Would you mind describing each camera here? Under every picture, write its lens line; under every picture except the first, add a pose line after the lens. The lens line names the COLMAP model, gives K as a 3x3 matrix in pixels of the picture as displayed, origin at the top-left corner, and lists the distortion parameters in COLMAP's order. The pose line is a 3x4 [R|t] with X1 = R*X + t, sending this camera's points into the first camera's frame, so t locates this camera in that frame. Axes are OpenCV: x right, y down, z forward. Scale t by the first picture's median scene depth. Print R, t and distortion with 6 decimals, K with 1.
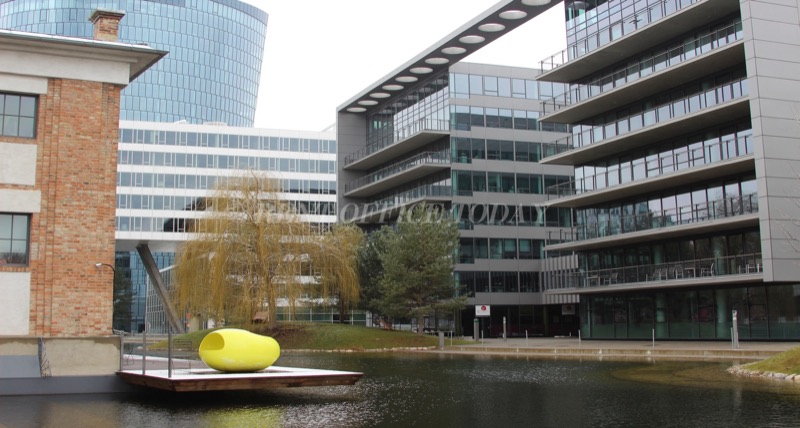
lens RADIAL K [[1000.9, 0, 400.0], [0, 1000.9, 214.0], [0, 0, 1]] dist [-0.138620, -0.016941]
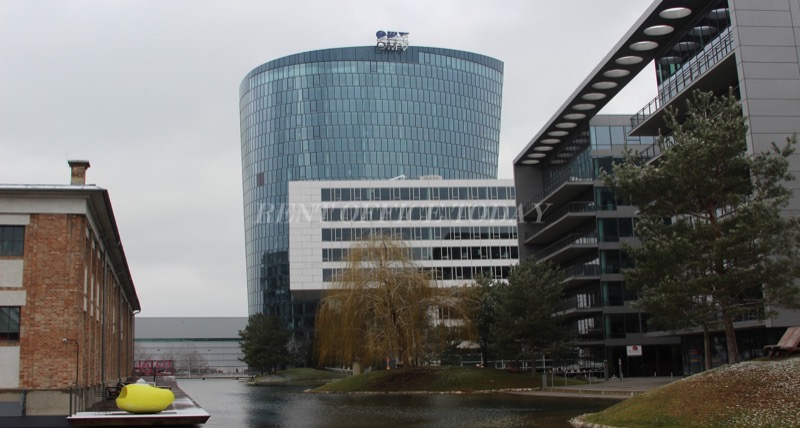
lens RADIAL K [[1000.9, 0, 400.0], [0, 1000.9, 214.0], [0, 0, 1]] dist [-0.138620, -0.016941]
pose [[0.957156, -0.054859, -0.284330, 0.152088], [0.044635, 0.998107, -0.042319, -0.012973], [0.286114, 0.027815, 0.957792, -0.066083]]
